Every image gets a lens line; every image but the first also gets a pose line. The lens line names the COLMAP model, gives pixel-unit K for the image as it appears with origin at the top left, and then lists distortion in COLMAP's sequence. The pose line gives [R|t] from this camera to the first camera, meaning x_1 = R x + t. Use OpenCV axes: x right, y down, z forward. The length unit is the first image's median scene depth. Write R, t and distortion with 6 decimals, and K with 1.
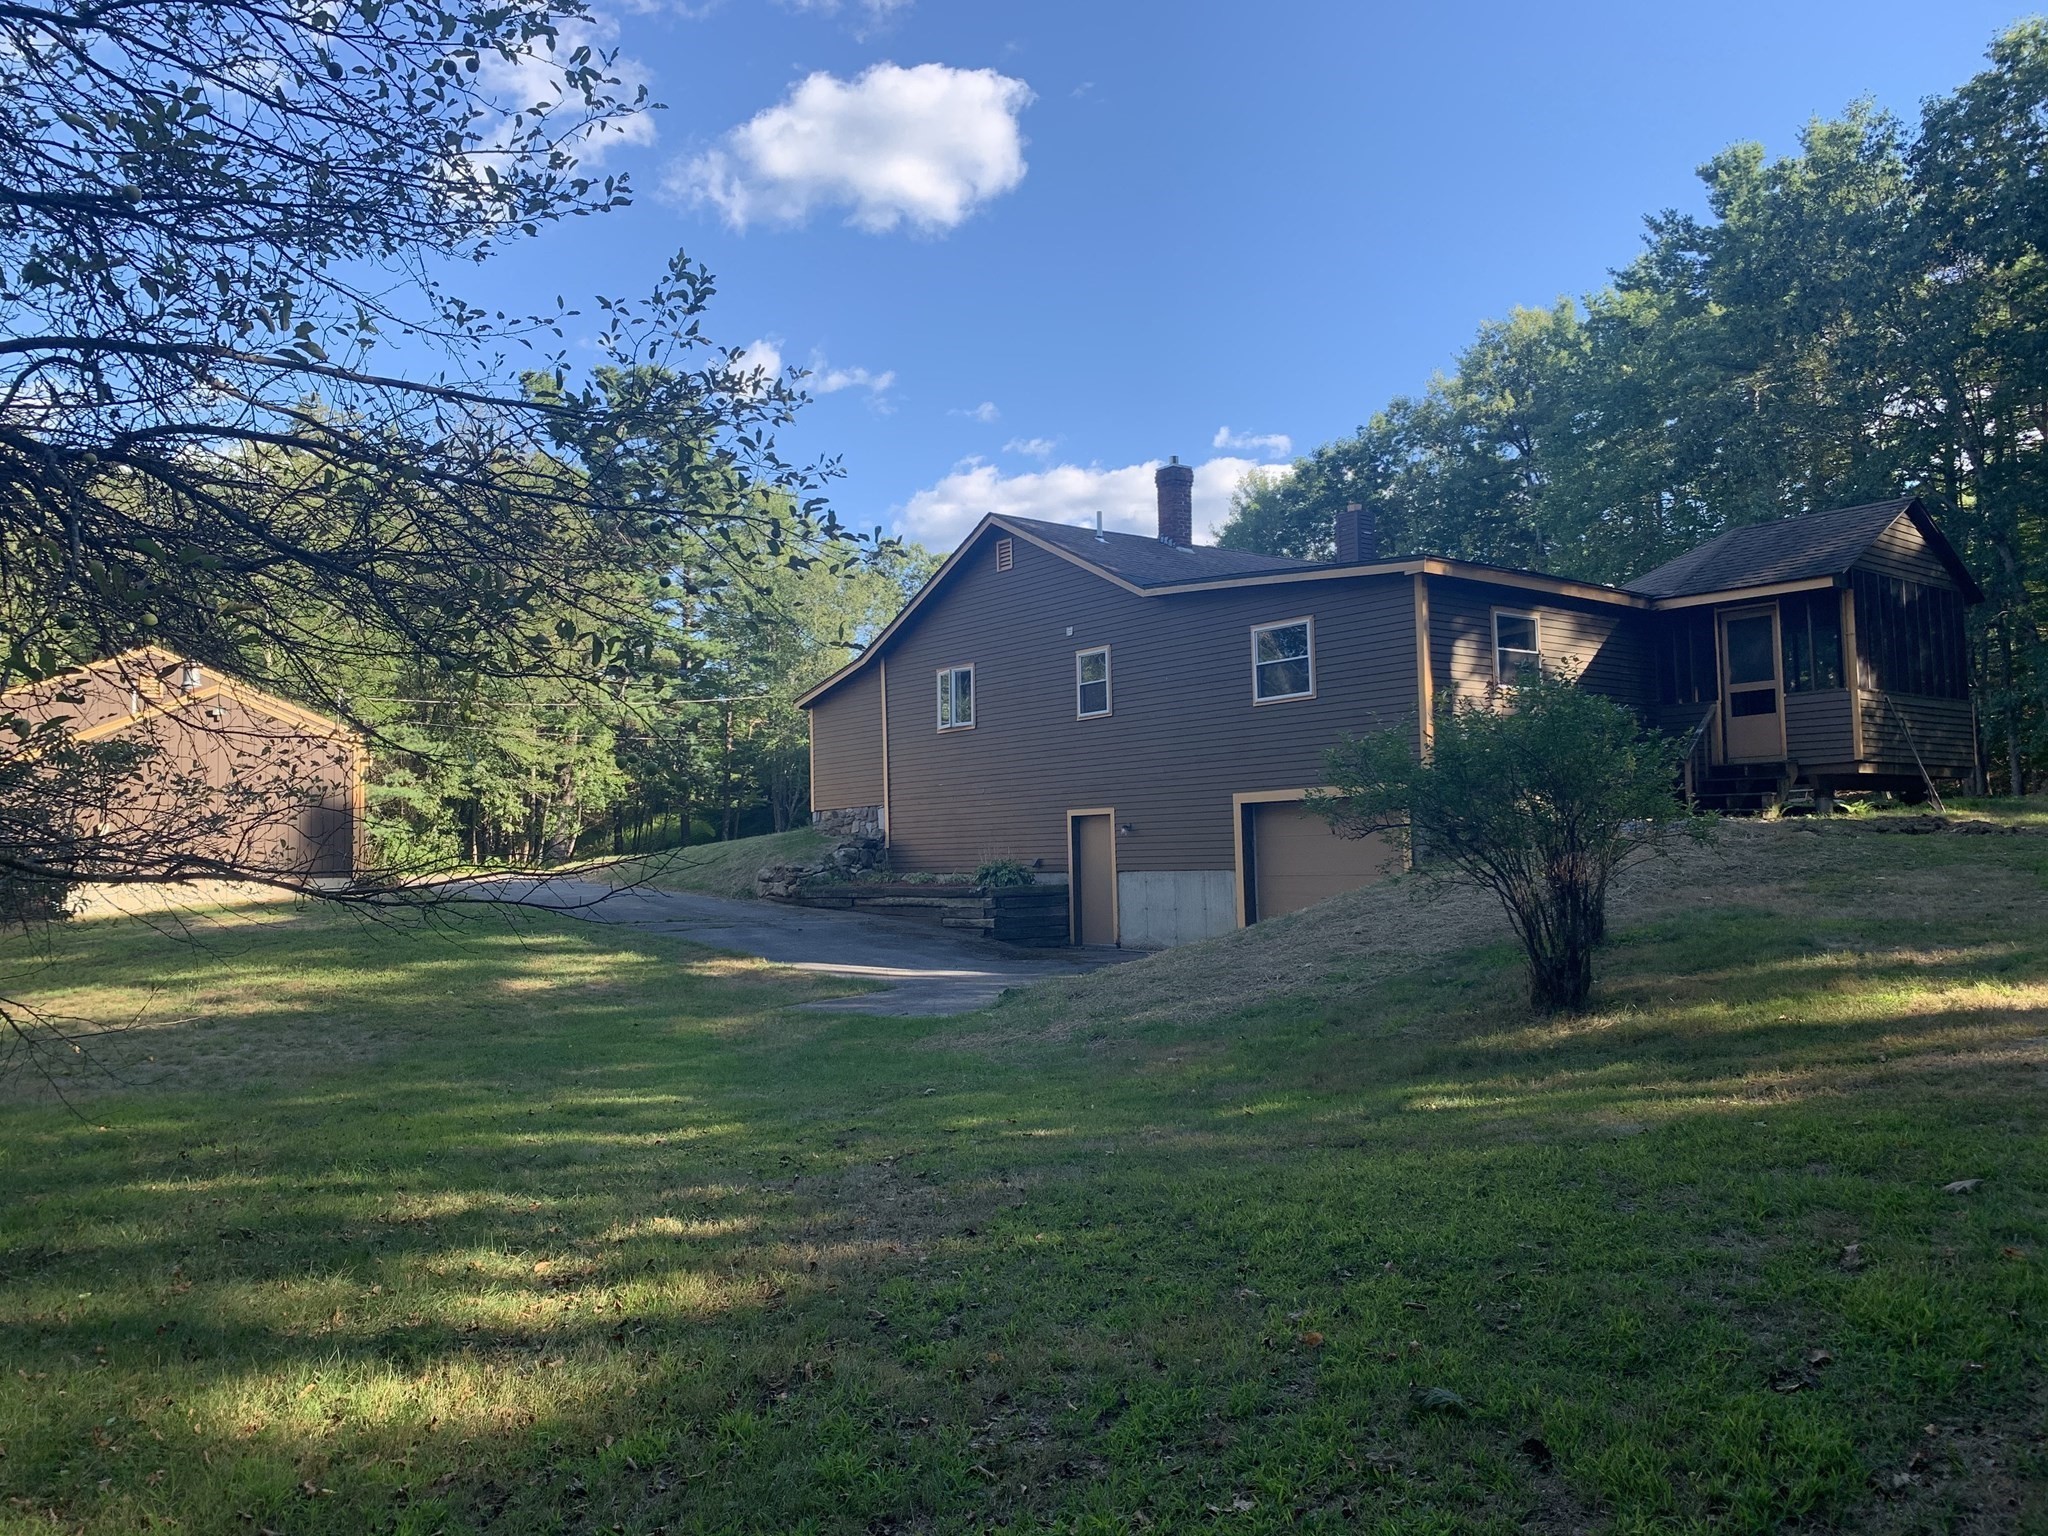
lens RADIAL K [[1544.4, 0, 983.9], [0, 1544.4, 770.3], [0, 0, 1]] dist [0.006923, -0.000814]
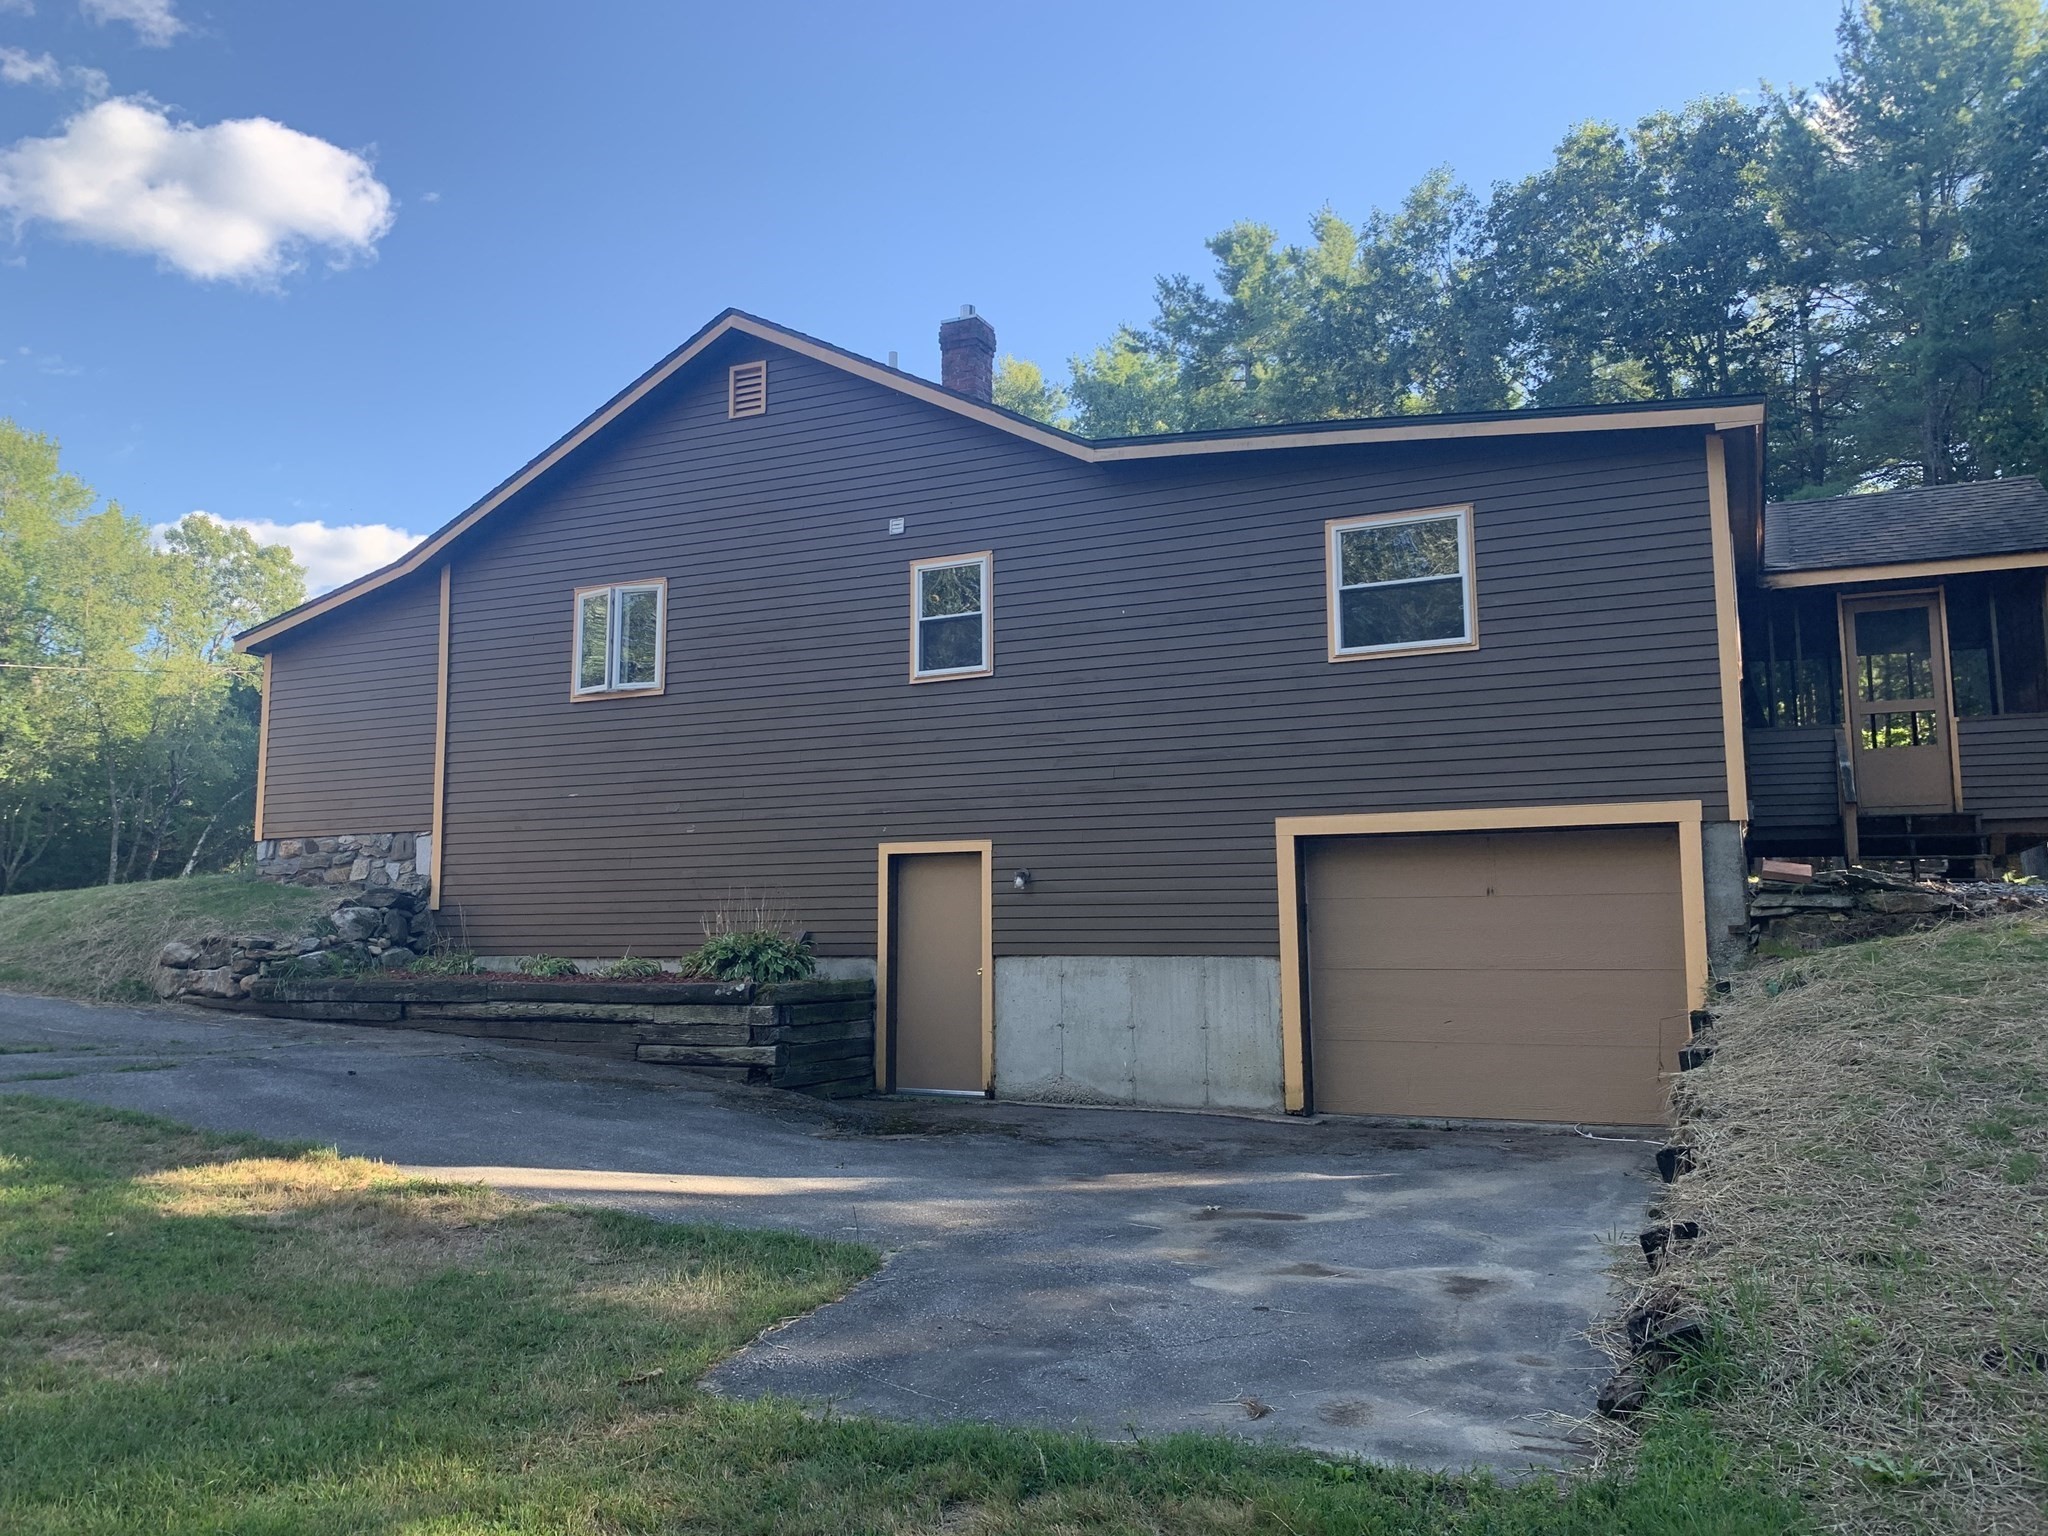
lens RADIAL K [[1544.4, 0, 983.9], [0, 1544.4, 770.3], [0, 0, 1]] dist [0.006923, -0.000814]
pose [[0.890992, 0.071740, 0.448315, -0.153003], [-0.043547, 0.996388, -0.072896, 0.036185], [-0.451926, 0.045427, 0.890898, 0.467590]]
